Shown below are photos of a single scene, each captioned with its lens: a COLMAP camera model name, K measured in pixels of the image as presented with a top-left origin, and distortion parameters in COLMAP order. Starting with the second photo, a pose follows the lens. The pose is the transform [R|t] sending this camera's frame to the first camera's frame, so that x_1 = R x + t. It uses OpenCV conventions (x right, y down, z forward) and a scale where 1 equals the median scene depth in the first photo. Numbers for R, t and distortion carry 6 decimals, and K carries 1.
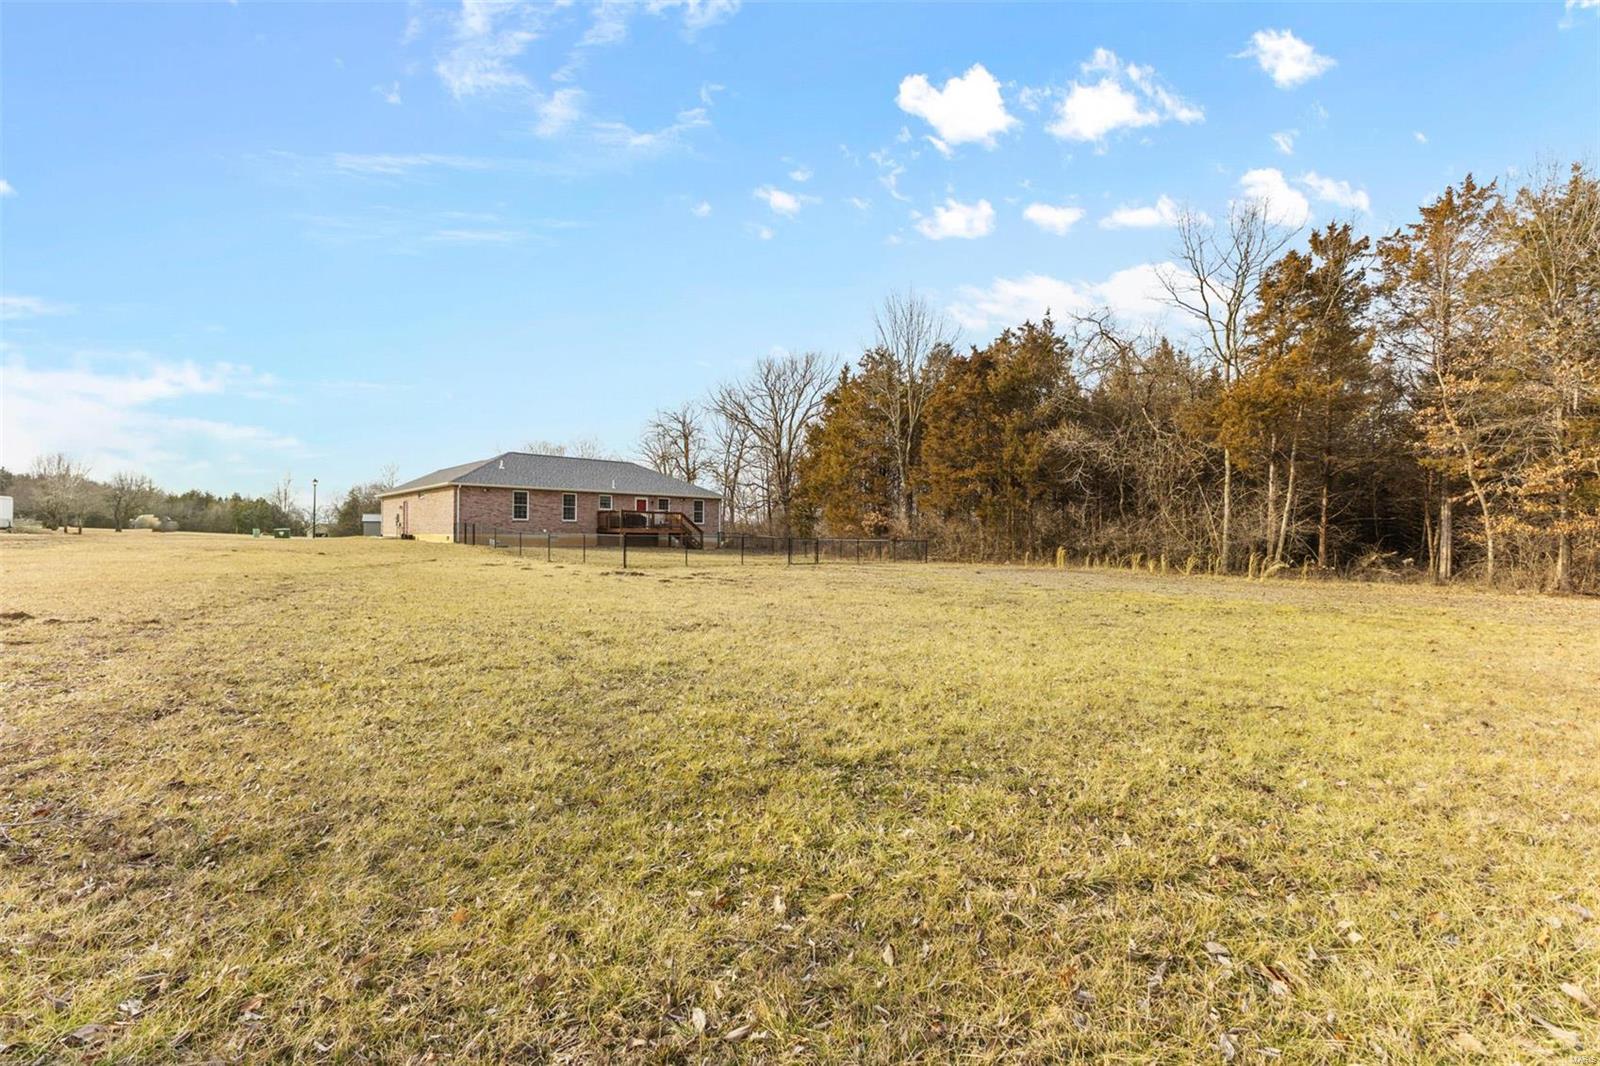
lens RADIAL K [[695.1, 0, 800.6], [0, 695.1, 516.0], [0, 0, 1]] dist [0.004319, -0.000617]
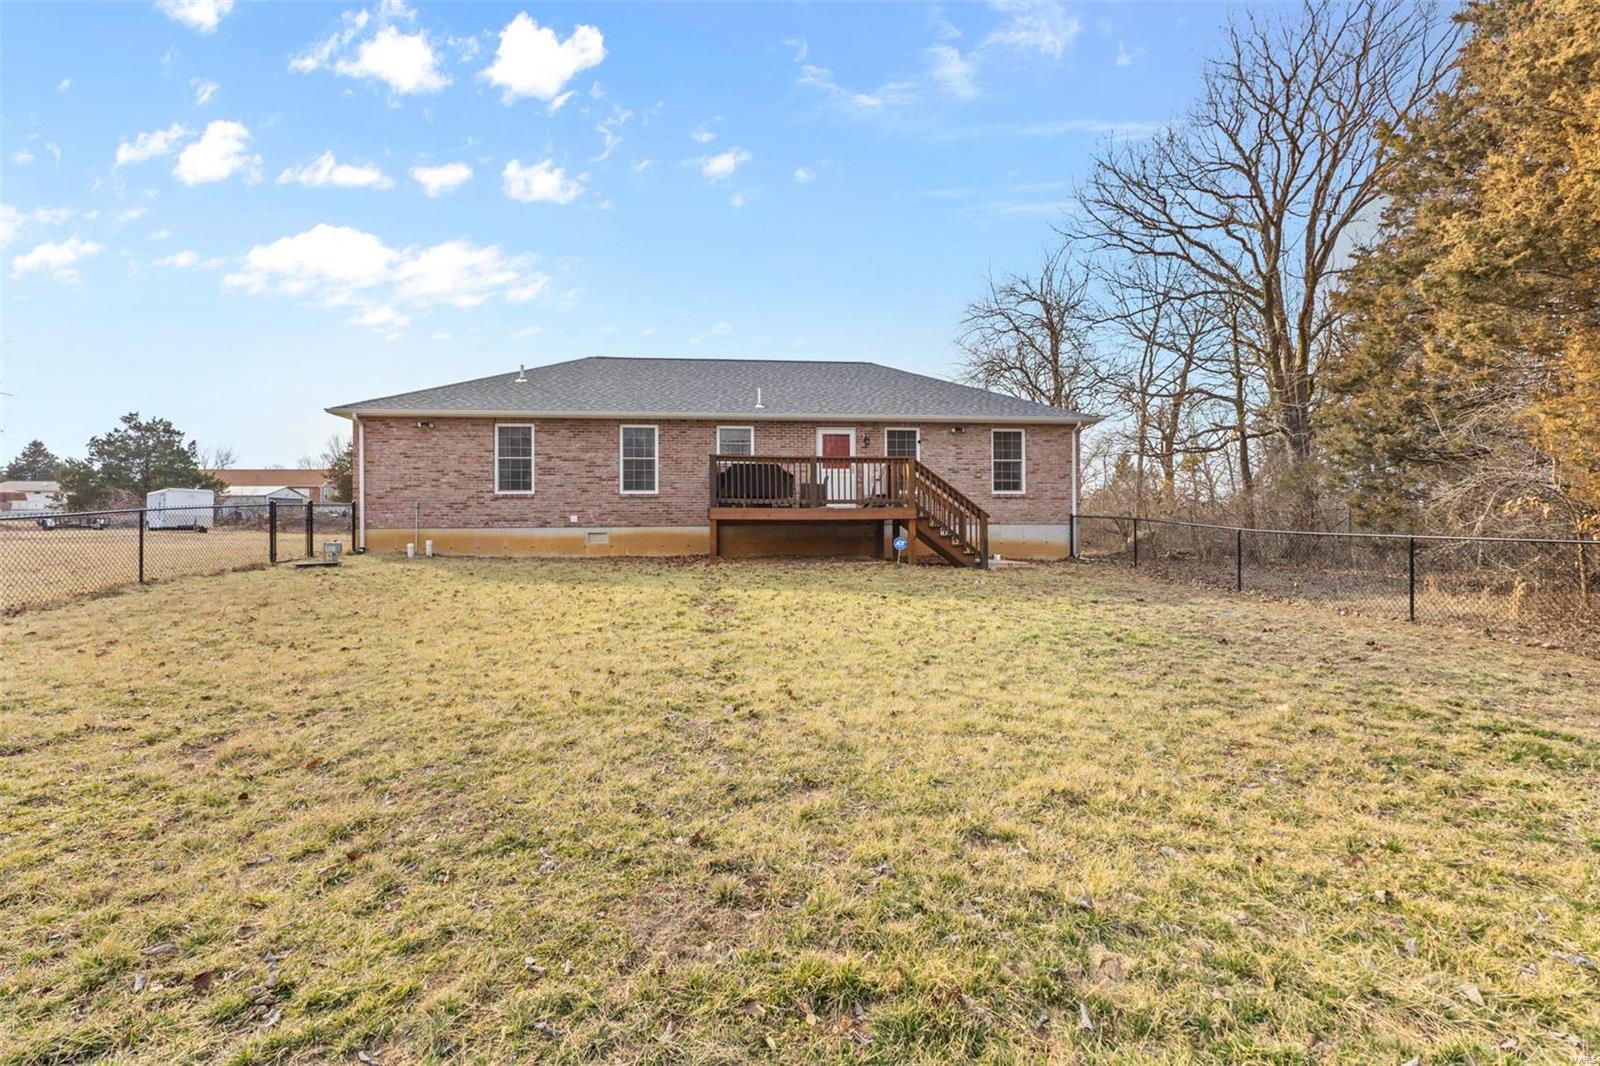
lens RADIAL K [[695.1, 0, 800.6], [0, 695.1, 516.0], [0, 0, 1]] dist [0.004319, -0.000617]
pose [[0.804002, -0.017417, -0.594372, -0.019777], [0.028003, 0.999571, 0.008589, 0.017652], [0.593967, -0.023549, 0.804144, 0.677143]]
